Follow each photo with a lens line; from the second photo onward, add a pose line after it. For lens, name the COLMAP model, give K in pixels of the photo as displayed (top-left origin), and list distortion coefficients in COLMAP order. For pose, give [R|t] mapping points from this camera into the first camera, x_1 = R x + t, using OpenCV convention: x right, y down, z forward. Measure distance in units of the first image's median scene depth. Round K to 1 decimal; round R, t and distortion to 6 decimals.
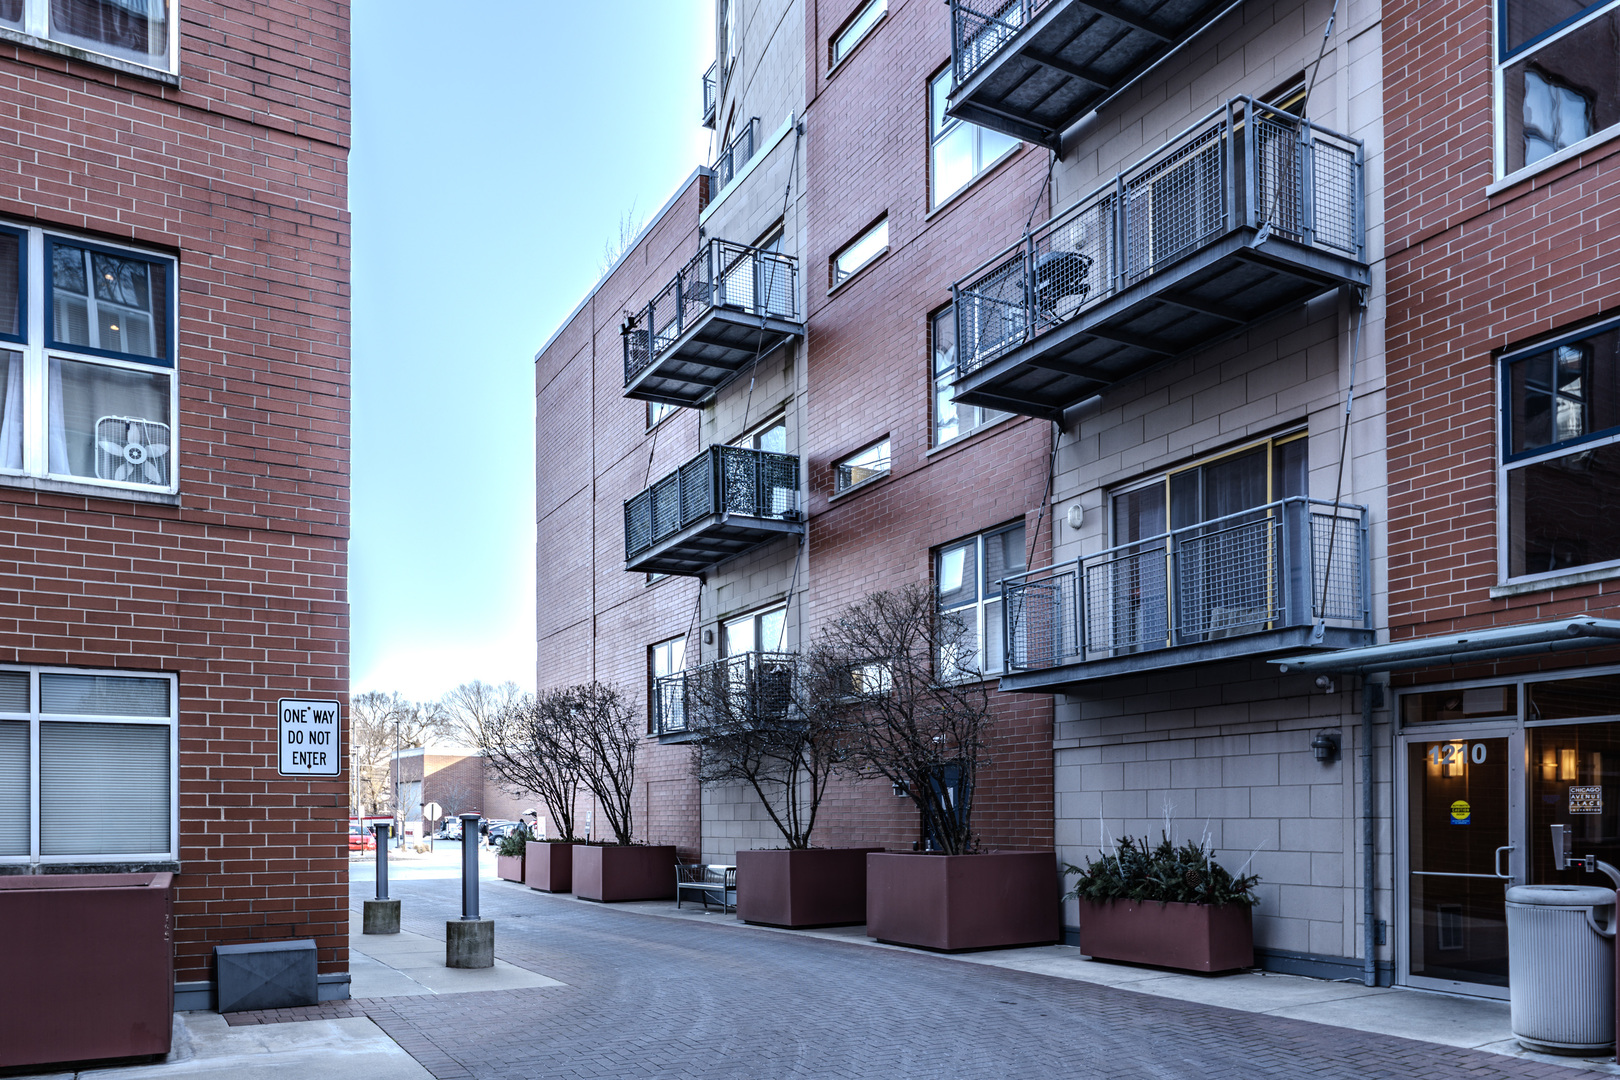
lens RADIAL K [[1075.3, 0, 811.0], [0, 1075.3, 535.3], [0, 0, 1]] dist [0.004056, 0.000205]
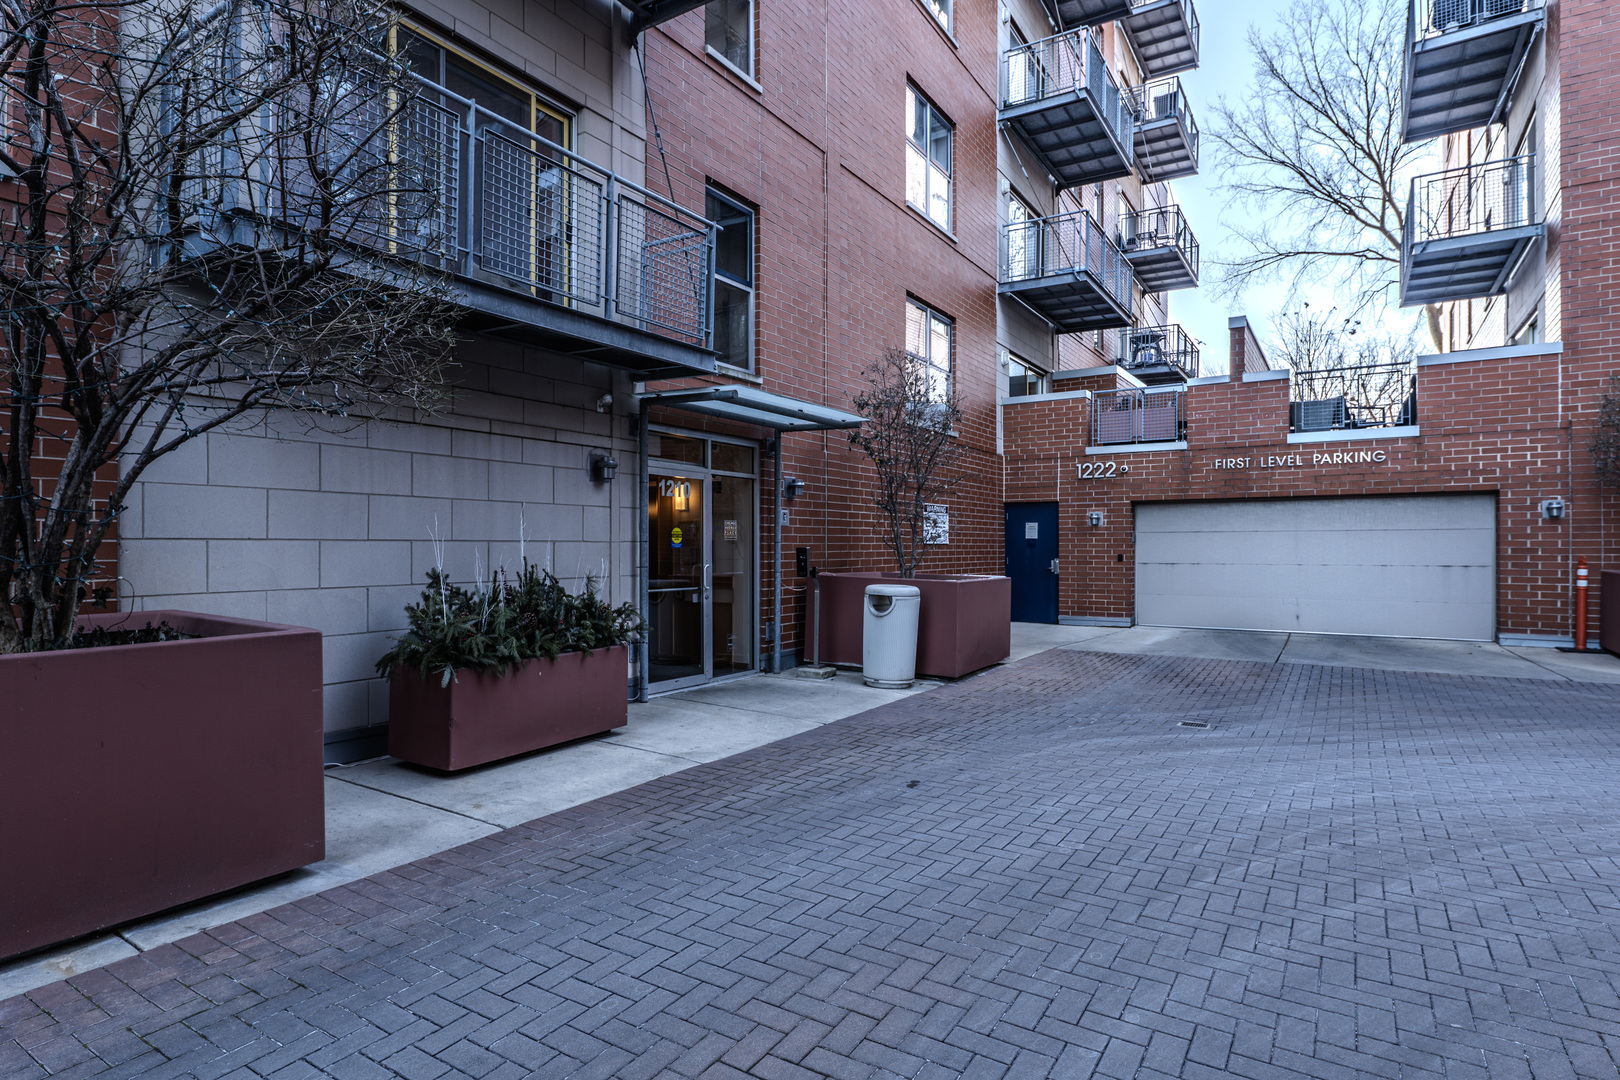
lens RADIAL K [[852.4, 0, 810.0], [0, 852.4, 540.0], [0, 0, 1]] dist [-0.000246, -0.000025]
pose [[-0.448539, 0.015960, 0.893621, -0.256447], [-0.217646, 0.967792, -0.126529, 0.308443], [-0.866858, -0.251246, -0.430619, 1.135344]]
